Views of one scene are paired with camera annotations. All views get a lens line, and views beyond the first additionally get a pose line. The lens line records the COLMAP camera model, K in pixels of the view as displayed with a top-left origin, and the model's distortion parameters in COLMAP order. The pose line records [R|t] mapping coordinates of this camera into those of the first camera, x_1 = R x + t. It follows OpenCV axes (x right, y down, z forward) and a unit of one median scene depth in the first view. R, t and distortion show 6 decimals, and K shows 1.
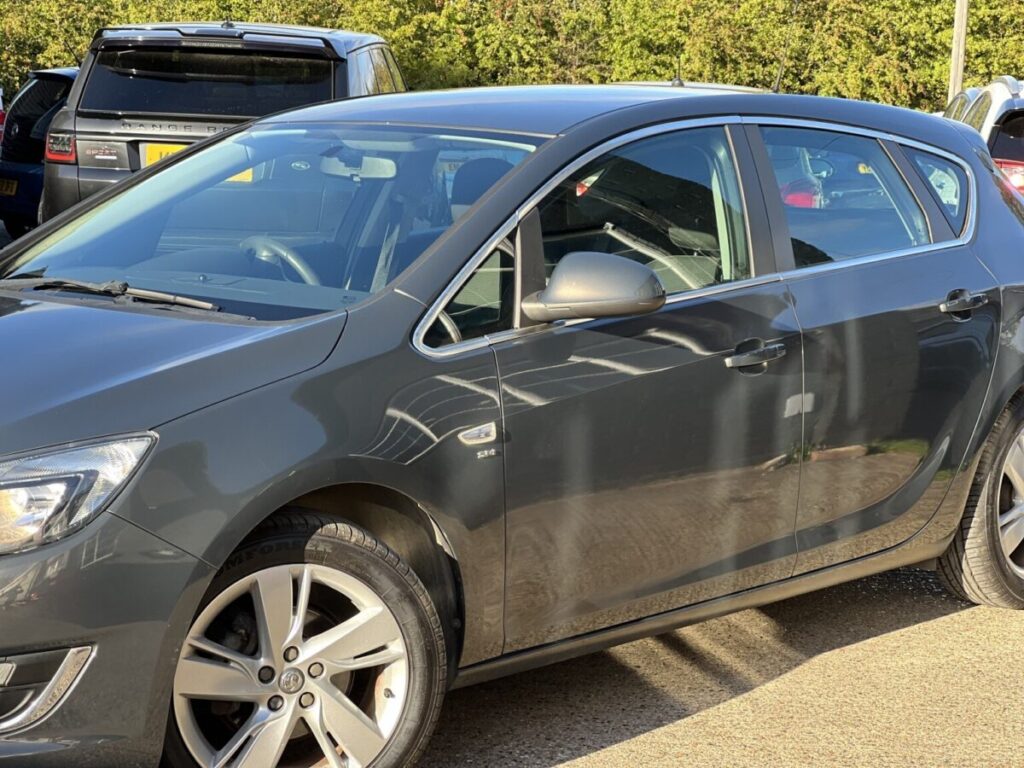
lens RADIAL K [[2290.9, 0, 512.0], [0, 2290.9, 384.0], [0, 0, 1]] dist [0.160130, 0.849098]
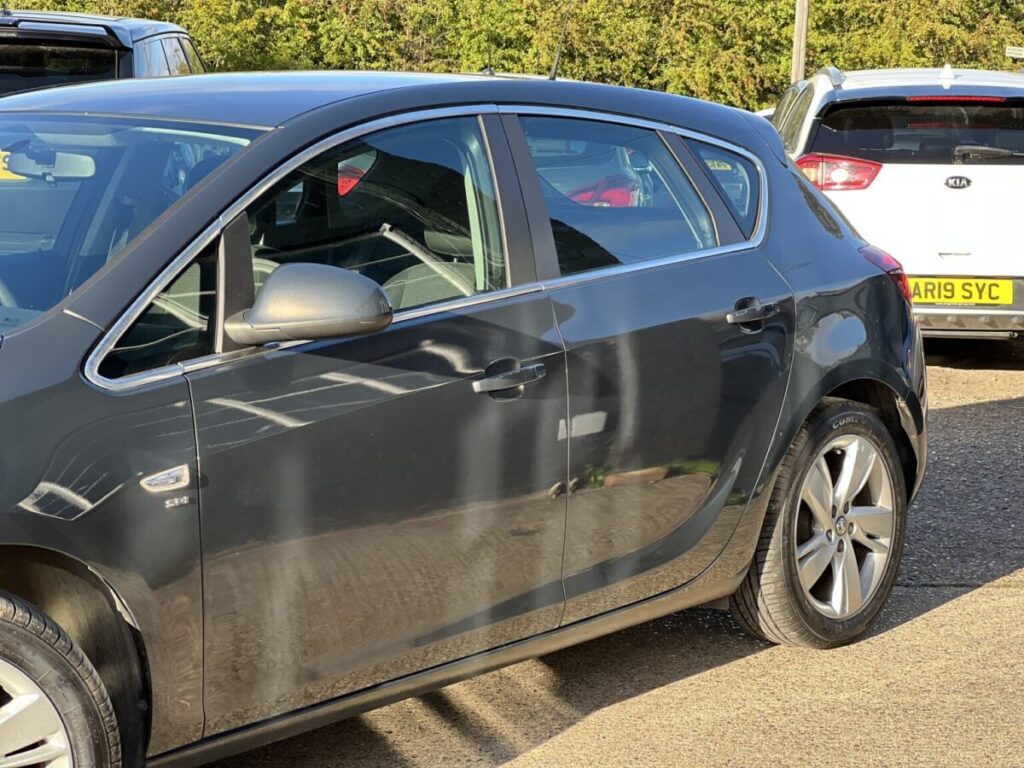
lens RADIAL K [[2294.1, 0, 527.4], [0, 2294.1, 356.9], [0, 0, 1]] dist [0.166338, 0.440502]
pose [[0.997765, -0.013081, 0.065528, 0.047941], [0.013735, 0.999860, -0.009530, -0.010263], [-0.065394, 0.010409, 0.997805, 0.109088]]
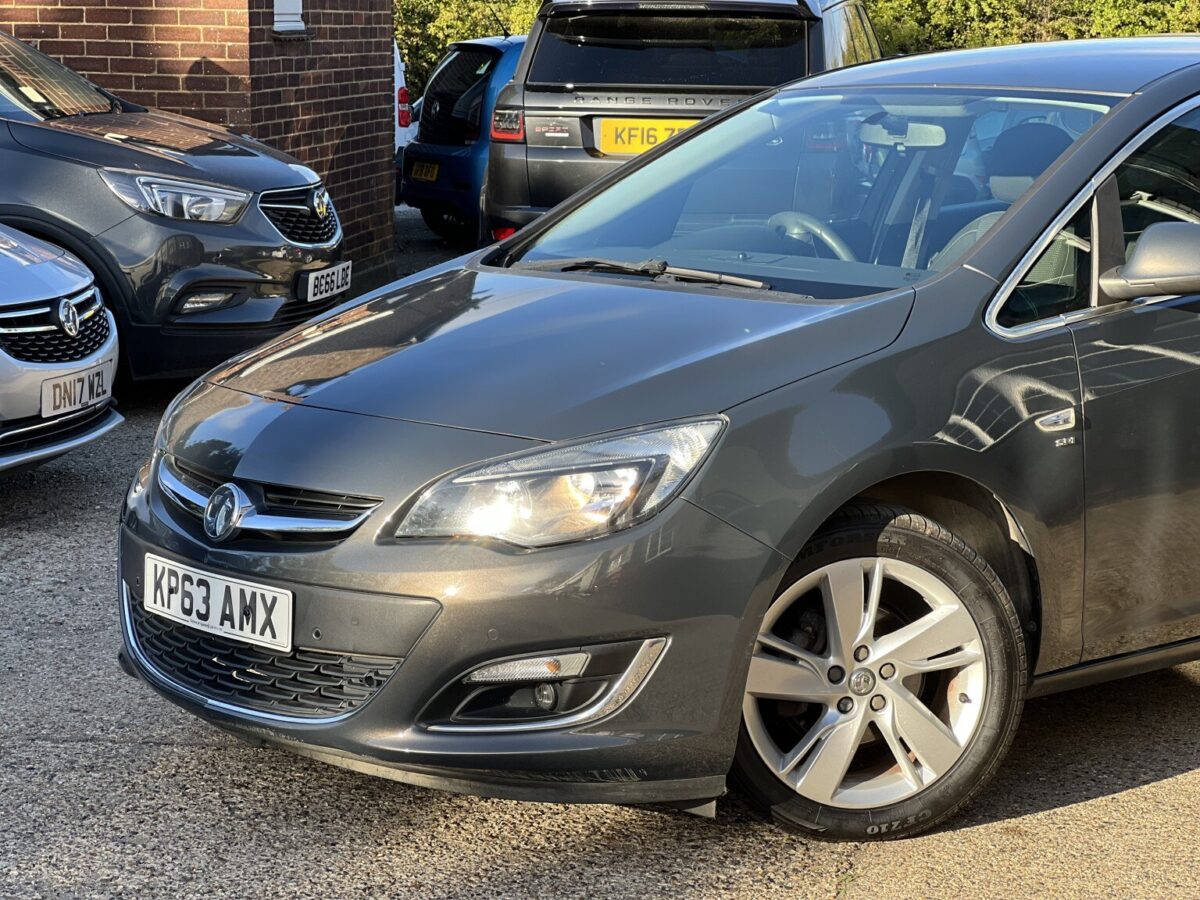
lens RADIAL K [[2688.3, 0, 598.9], [0, 2688.3, 401.7], [0, 0, 1]] dist [-0.023751, 3.134117]
pose [[0.991319, -0.002568, -0.131456, -0.041497], [0.002724, 0.999996, 0.001009, 0.009577], [0.131453, -0.001358, 0.991322, -0.072896]]
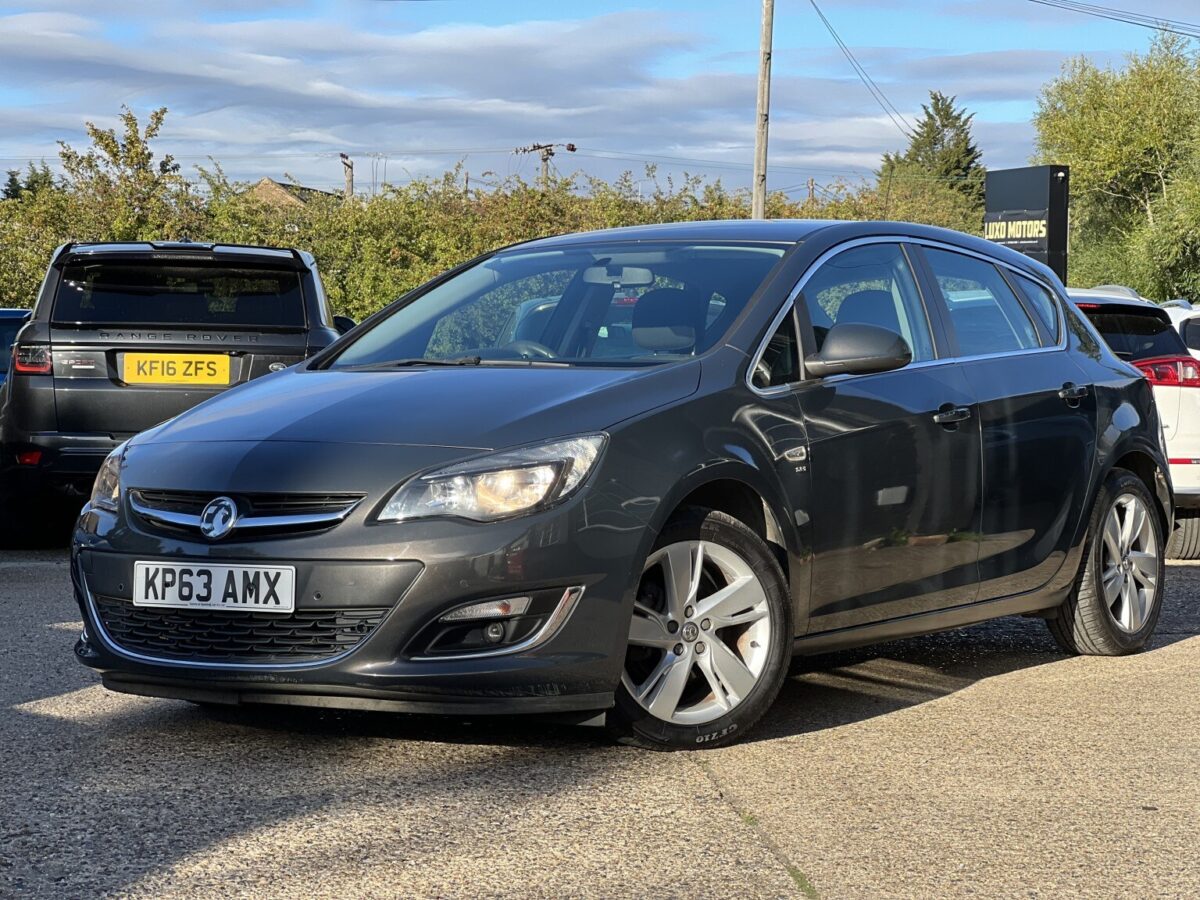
lens RADIAL K [[2688.3, 0, 598.9], [0, 2688.3, 401.7], [0, 0, 1]] dist [-0.023751, 3.134117]
pose [[0.985839, -0.017326, 0.166797, -0.285522], [0.038161, 0.991730, -0.122533, 0.132266], [-0.163295, 0.127163, 0.978348, -0.353773]]
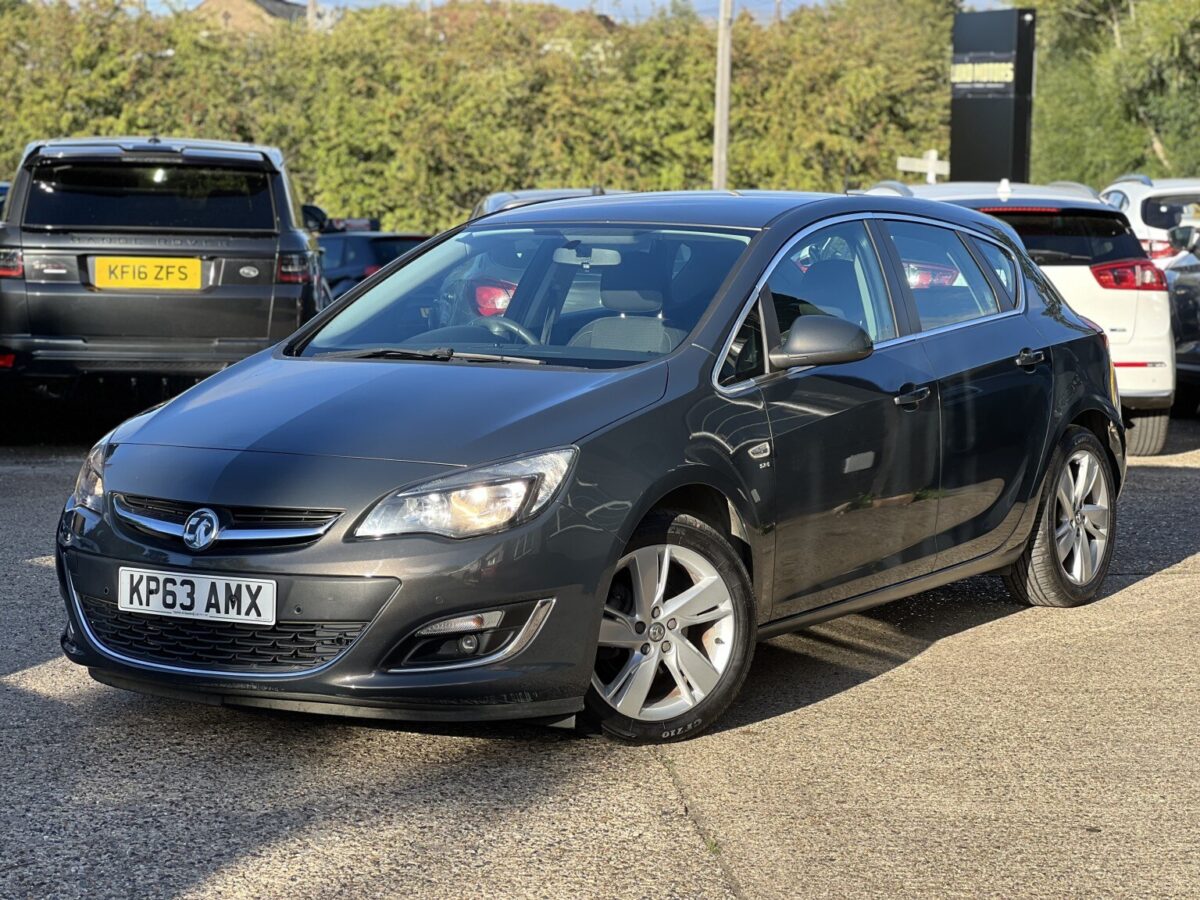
lens RADIAL K [[2688.3, 0, 598.9], [0, 2688.3, 401.7], [0, 0, 1]] dist [-0.023751, 3.134117]
pose [[0.983606, -0.027847, 0.178166, -0.291567], [0.037207, 0.998085, -0.049414, 0.051024], [-0.176448, 0.055233, 0.982759, -0.393786]]
